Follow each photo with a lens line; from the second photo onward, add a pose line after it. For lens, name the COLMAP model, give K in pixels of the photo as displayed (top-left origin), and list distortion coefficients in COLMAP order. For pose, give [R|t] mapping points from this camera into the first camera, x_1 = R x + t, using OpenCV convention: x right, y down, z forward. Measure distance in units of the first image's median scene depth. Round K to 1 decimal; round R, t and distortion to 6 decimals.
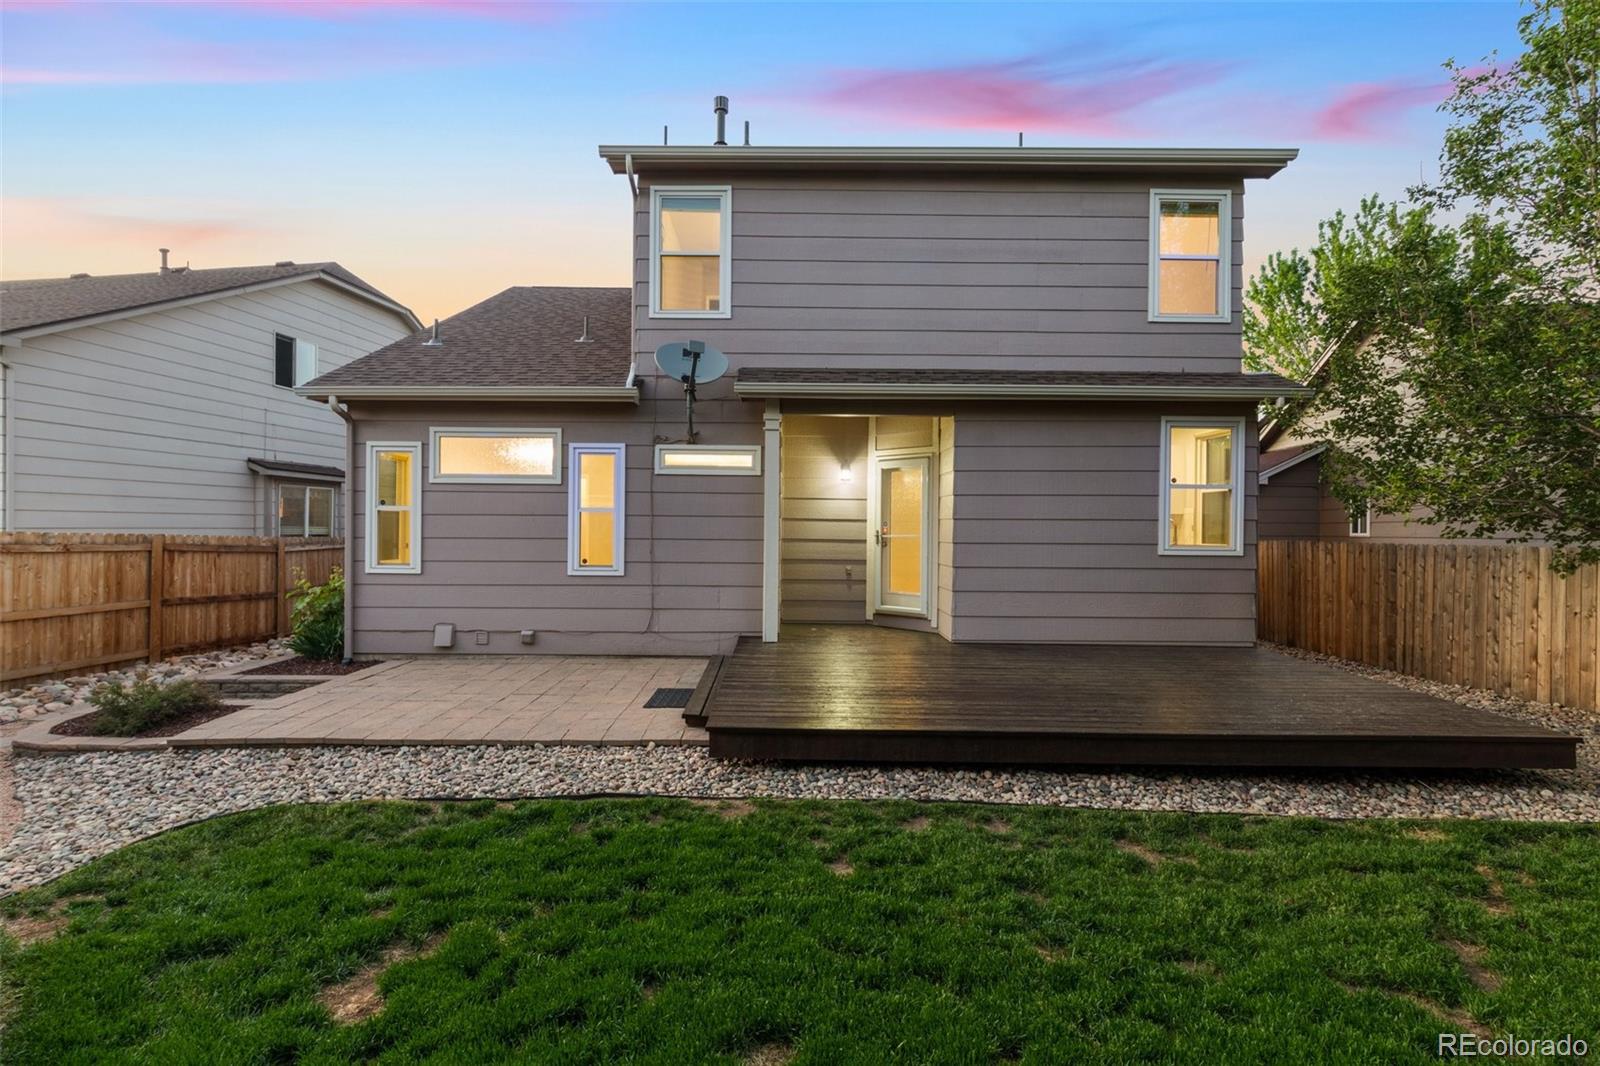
lens RADIAL K [[716.9, 0, 801.1], [0, 716.9, 535.7], [0, 0, 1]] dist [-0.000548, -0.001101]
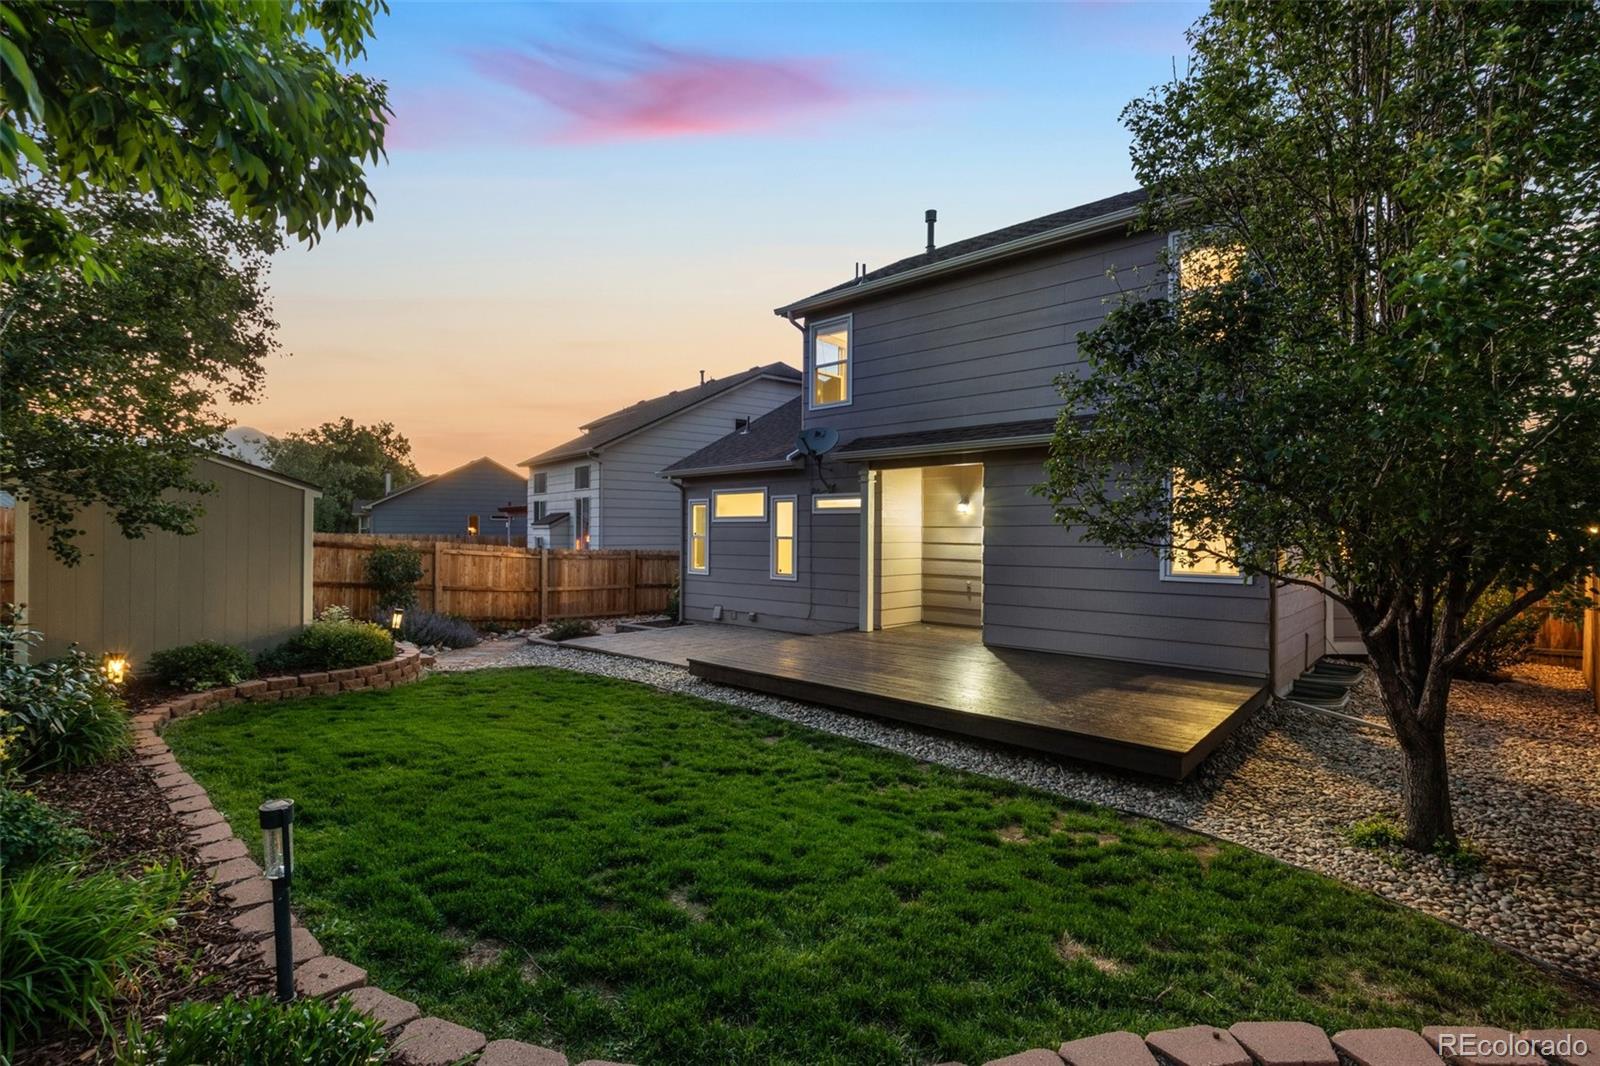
lens RADIAL K [[716.9, 0, 796.3], [0, 716.9, 528.5], [0, 0, 1]] dist [-0.000548, -0.001101]
pose [[0.745500, -0.009597, -0.666436, 0.772023], [-0.005096, 0.999785, -0.020097, -0.025026], [0.666486, 0.018379, 0.745291, -0.141901]]
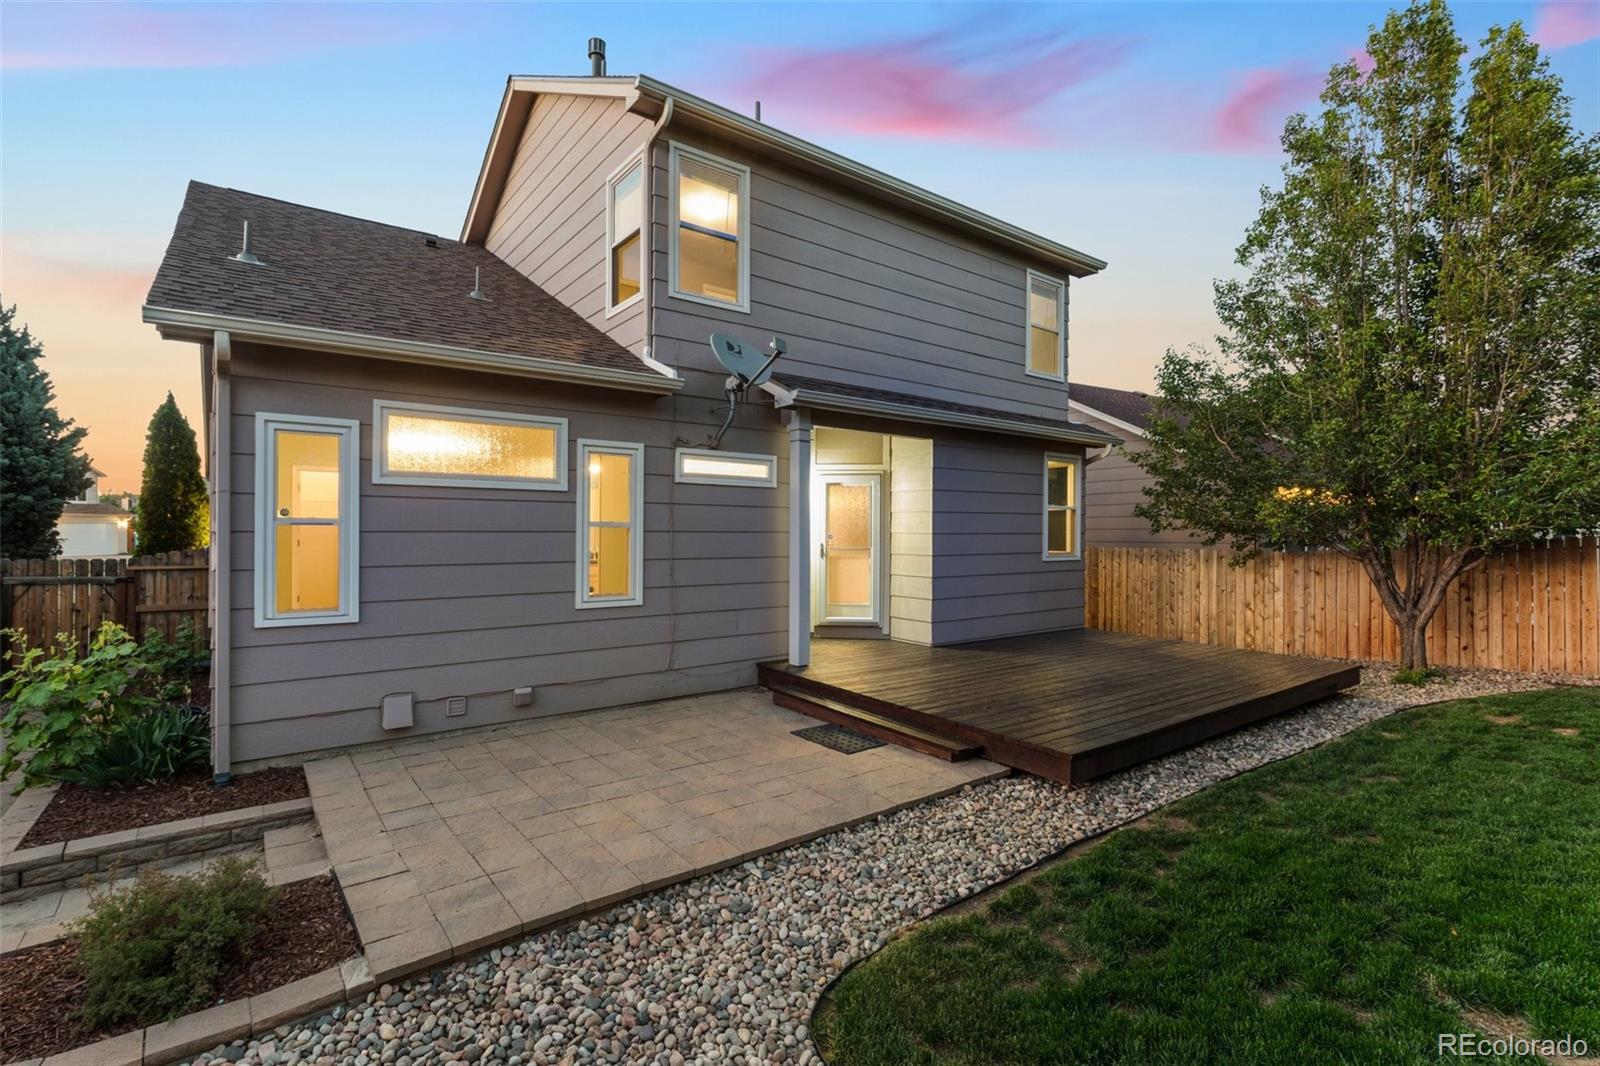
lens RADIAL K [[716.9, 0, 766.2], [0, 716.9, 530.2], [0, 0, 1]] dist [-0.000548, -0.001101]
pose [[0.812253, -0.004166, 0.583290, -0.610434], [0.007373, 0.999968, -0.003125, -0.026107], [-0.583259, 0.006839, 0.812258, 0.252539]]
